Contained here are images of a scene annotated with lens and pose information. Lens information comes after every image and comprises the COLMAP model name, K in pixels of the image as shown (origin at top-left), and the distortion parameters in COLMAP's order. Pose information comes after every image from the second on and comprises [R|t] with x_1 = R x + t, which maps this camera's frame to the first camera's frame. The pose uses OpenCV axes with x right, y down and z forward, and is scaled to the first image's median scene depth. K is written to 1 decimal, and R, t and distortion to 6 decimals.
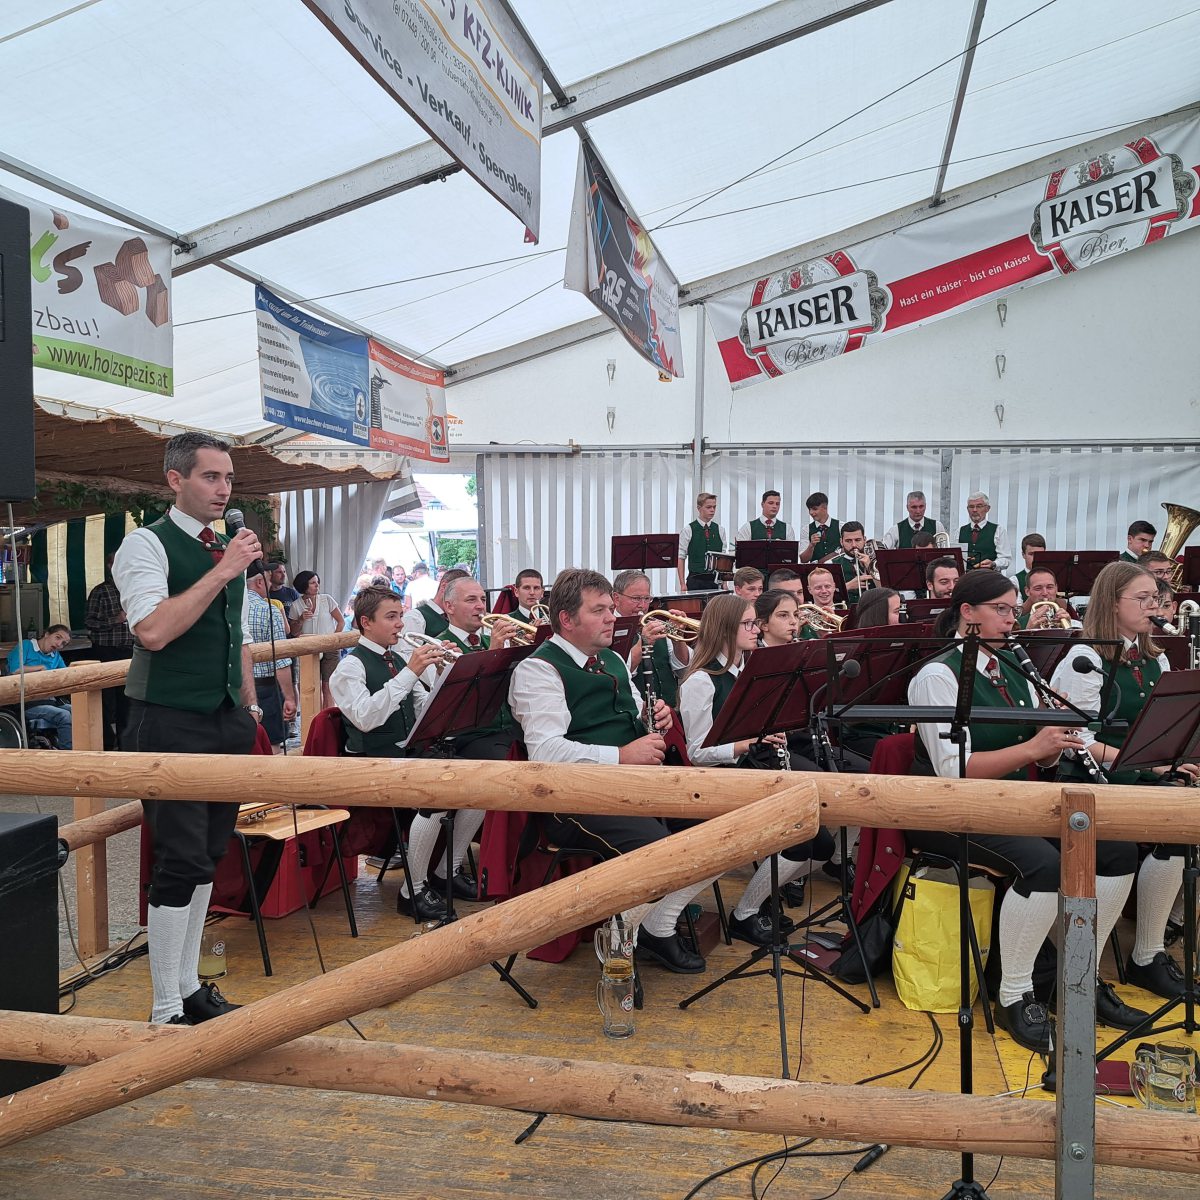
lens RADIAL K [[1154.9, 0, 613.0], [0, 1154.9, 593.1], [0, 0, 1]] dist [0.110410, -0.174267]
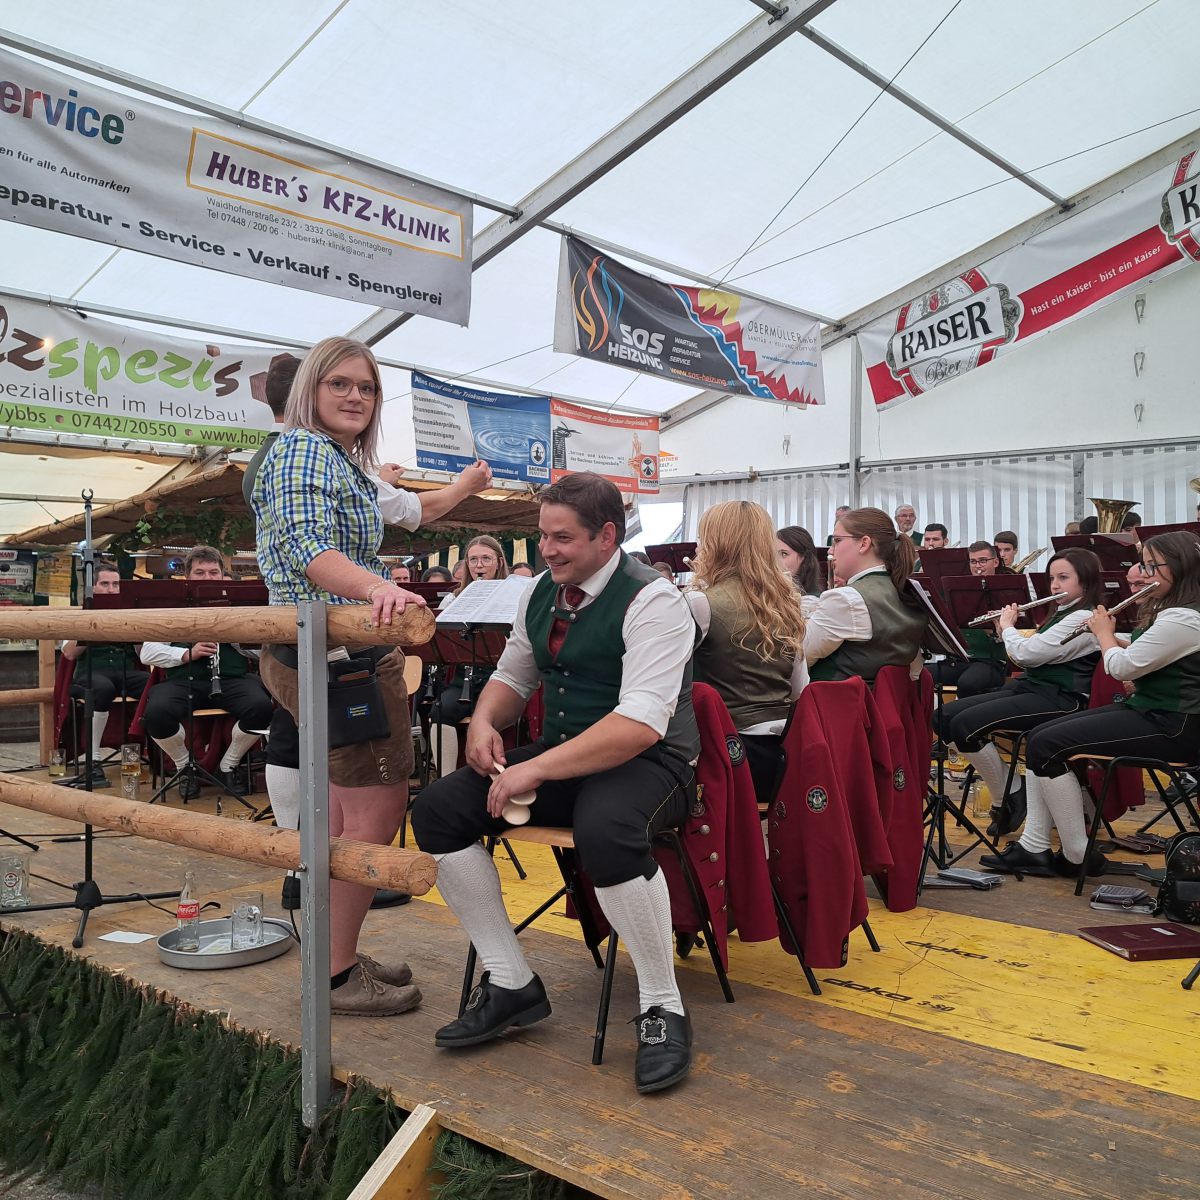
lens RADIAL K [[1151.9, 0, 623.2], [0, 1151.9, 604.6], [0, 0, 1]] dist [0.115708, -0.161738]
pose [[0.866148, -0.000690, -0.499788, 0.457607], [-0.010685, 0.999745, -0.019897, 0.028416], [0.499674, 0.022574, 0.865919, -0.044365]]
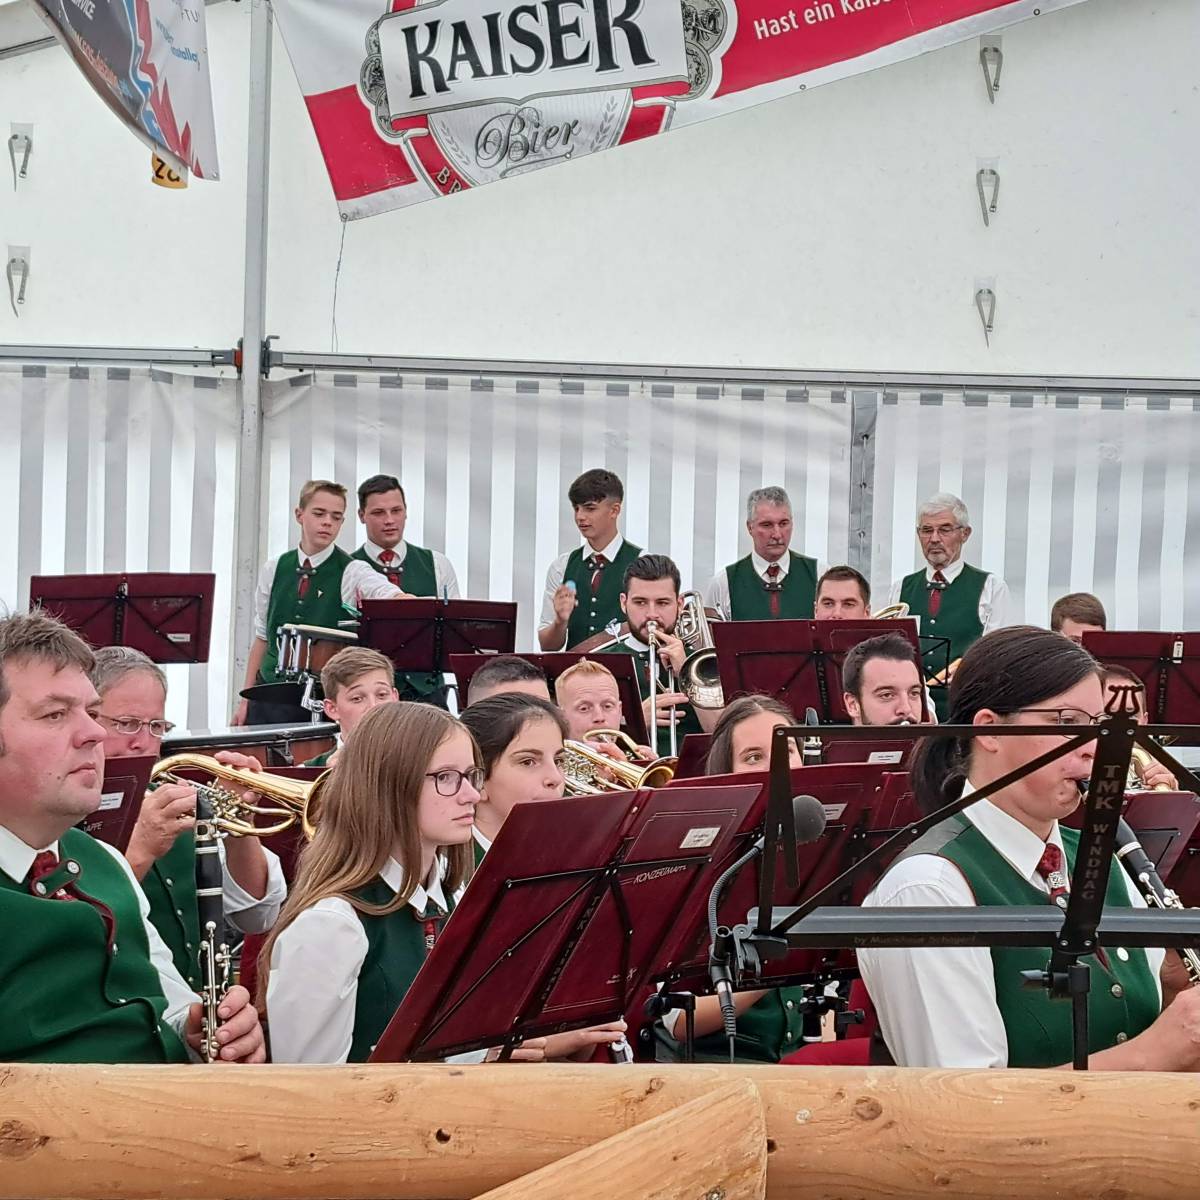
lens RADIAL K [[2962.5, 0, 660.4], [0, 2962.5, 598.2], [0, 0, 1]] dist [0.320195, -1.461441]
pose [[0.974895, 0.018486, 0.221897, -0.014329], [-0.005921, 0.998348, -0.057159, 0.009689], [-0.222587, 0.054410, 0.973393, 0.002435]]
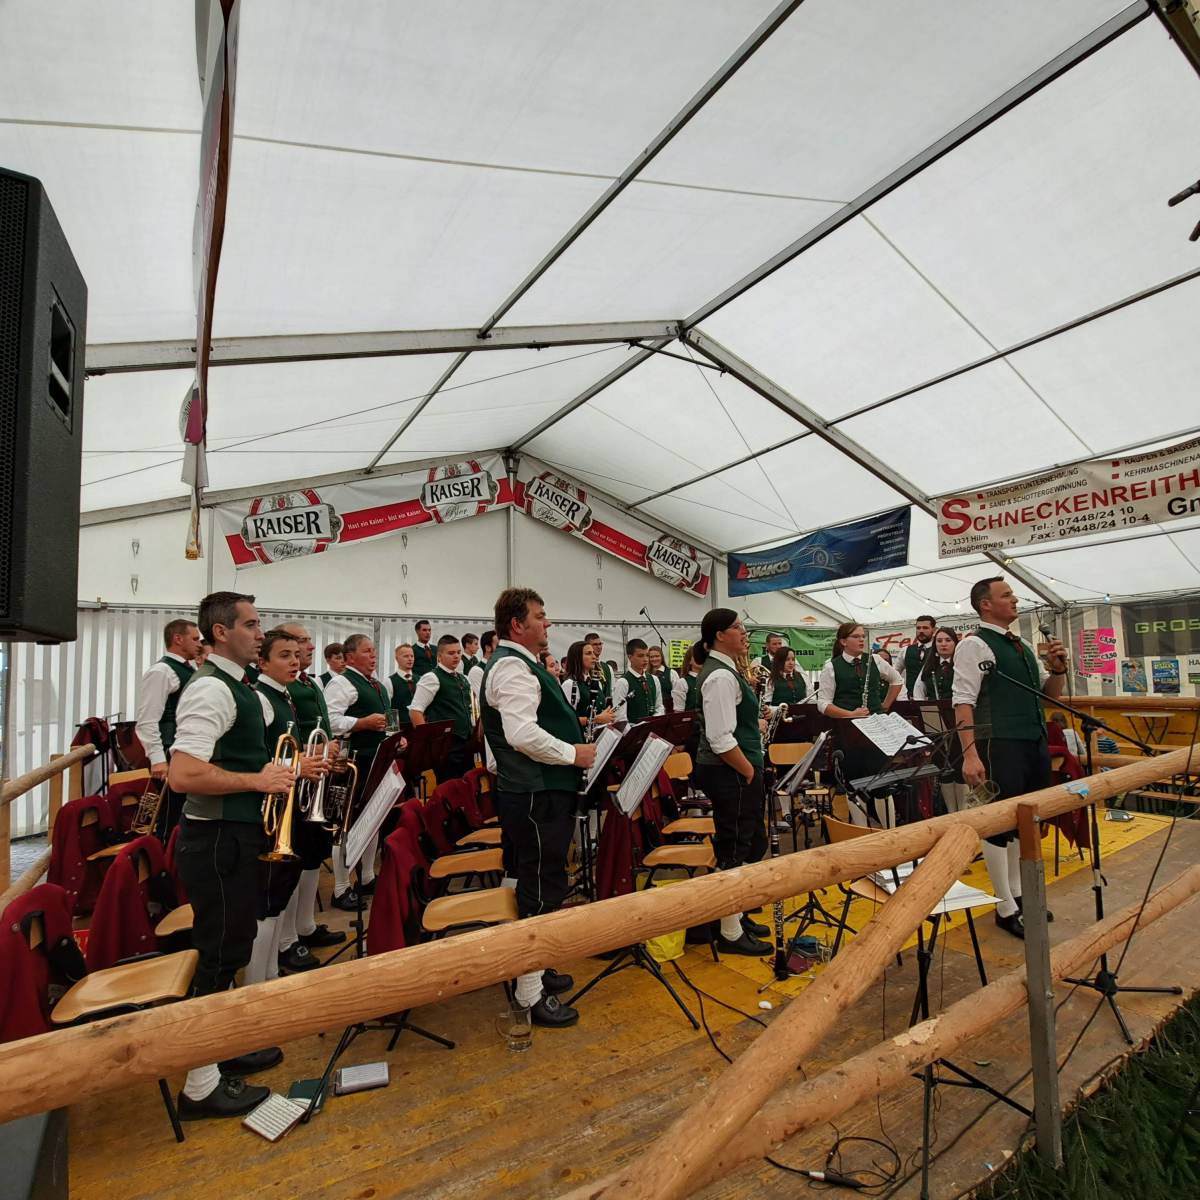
lens RADIAL K [[671.8, 0, 577.3], [0, 671.8, 594.5], [0, 0, 1]] dist [-0.073001, 0.000178]
pose [[0.733022, 0.065503, 0.677044, -0.144837], [0.048900, 0.987702, -0.148502, -0.002243], [-0.678445, 0.141963, 0.720804, 0.133396]]
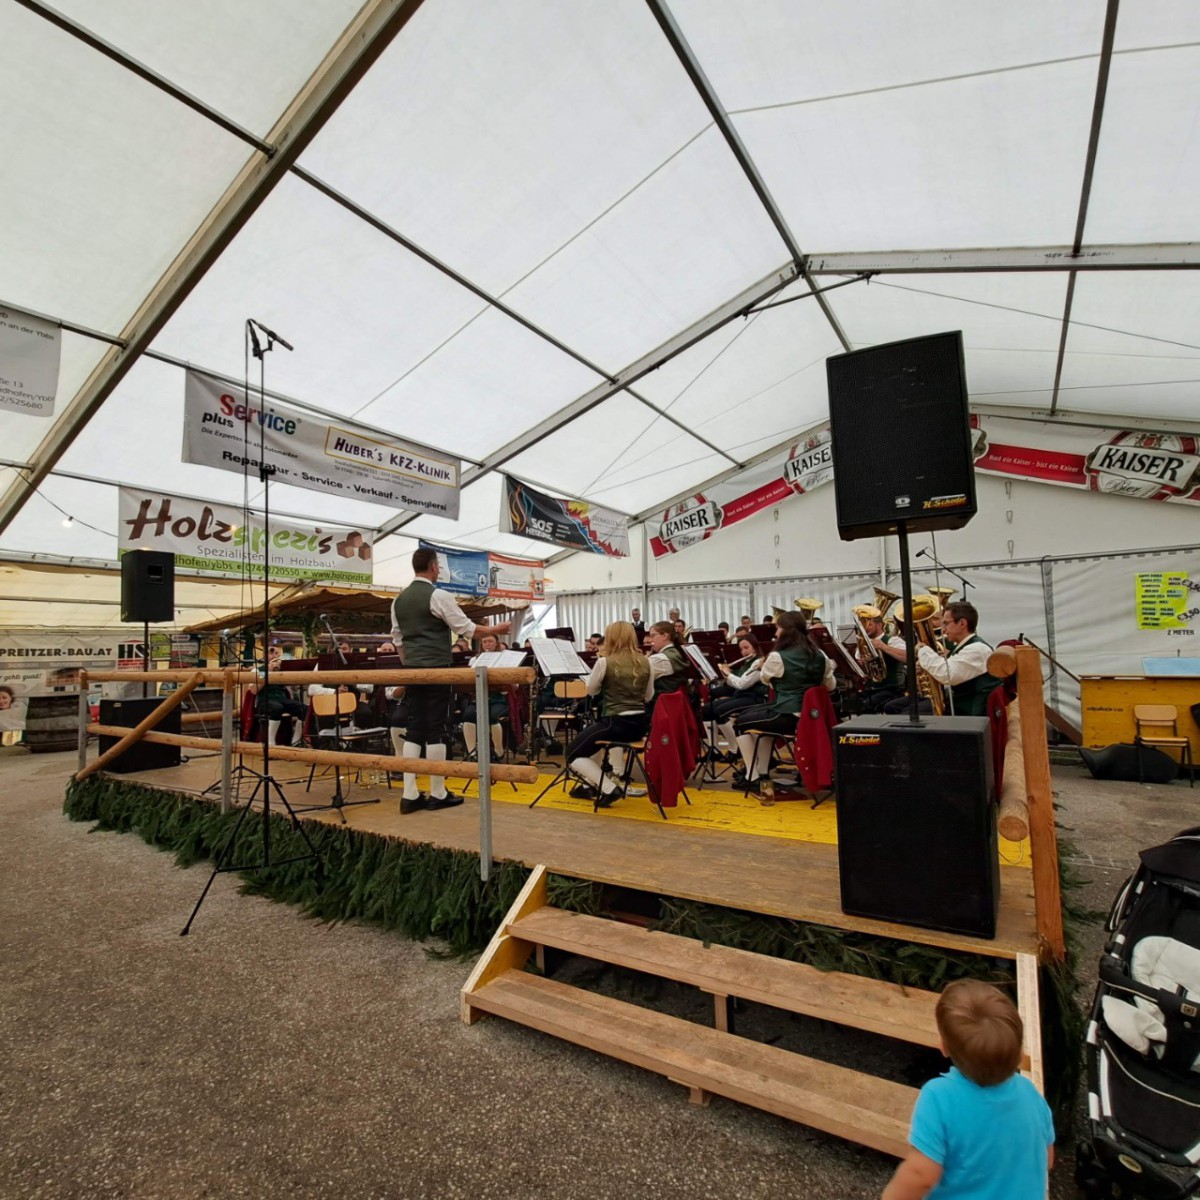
lens RADIAL K [[644.7, 0, 597.2], [0, 644.7, 625.5], [0, 0, 1]] dist [-0.016499, 0.000720]
pose [[0.930178, -0.033742, -0.365555, 0.456544], [0.009600, 0.997662, -0.067660, 0.025790], [0.366983, 0.059426, 0.928327, -0.147321]]
